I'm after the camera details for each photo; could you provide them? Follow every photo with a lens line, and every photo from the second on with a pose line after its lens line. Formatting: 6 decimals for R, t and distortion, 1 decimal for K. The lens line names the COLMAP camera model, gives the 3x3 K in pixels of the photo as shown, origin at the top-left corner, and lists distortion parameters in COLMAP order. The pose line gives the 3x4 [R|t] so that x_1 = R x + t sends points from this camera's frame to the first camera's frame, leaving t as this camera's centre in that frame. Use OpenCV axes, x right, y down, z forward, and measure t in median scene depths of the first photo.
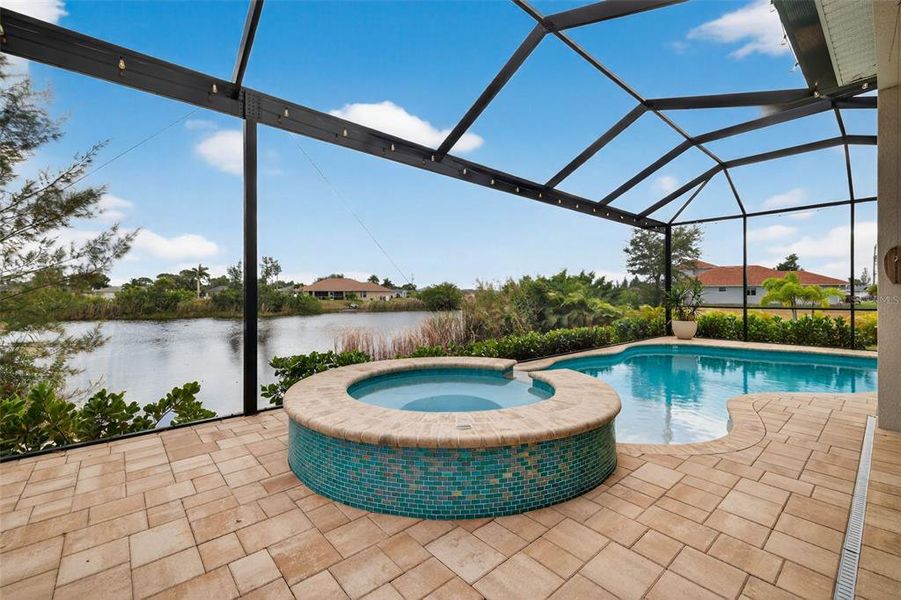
lens RADIAL K [[385.3, 0, 456.8], [0, 385.3, 298.7], [0, 0, 1]] dist [0.032810, -0.000303]
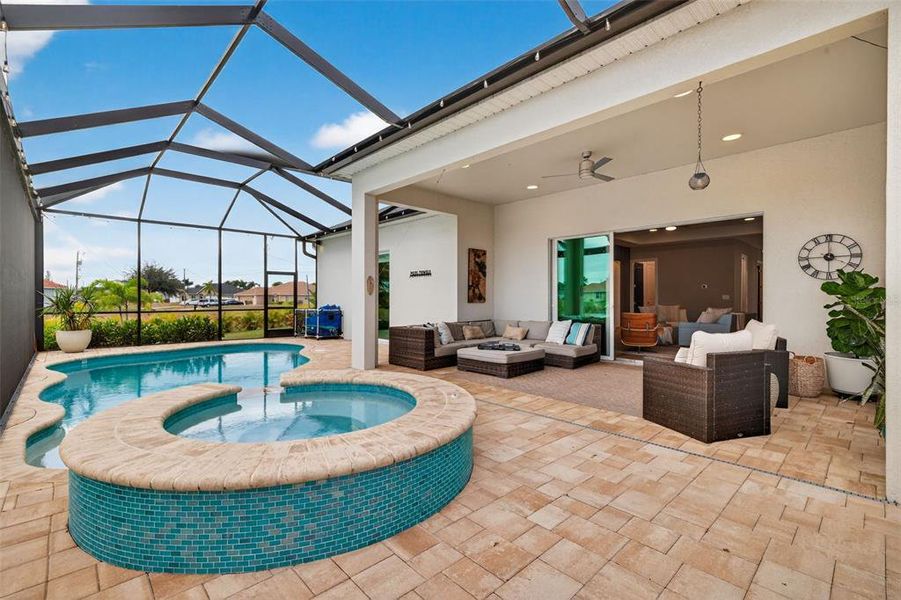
lens RADIAL K [[403.9, 0, 448.2], [0, 403.9, 303.8], [0, 0, 1]] dist [-0.000443, 0.000175]
pose [[-0.042380, -0.011947, 0.999030, -0.374557], [0.010450, 0.999869, 0.012400, -0.003743], [-0.999047, 0.010965, -0.042250, 0.286747]]
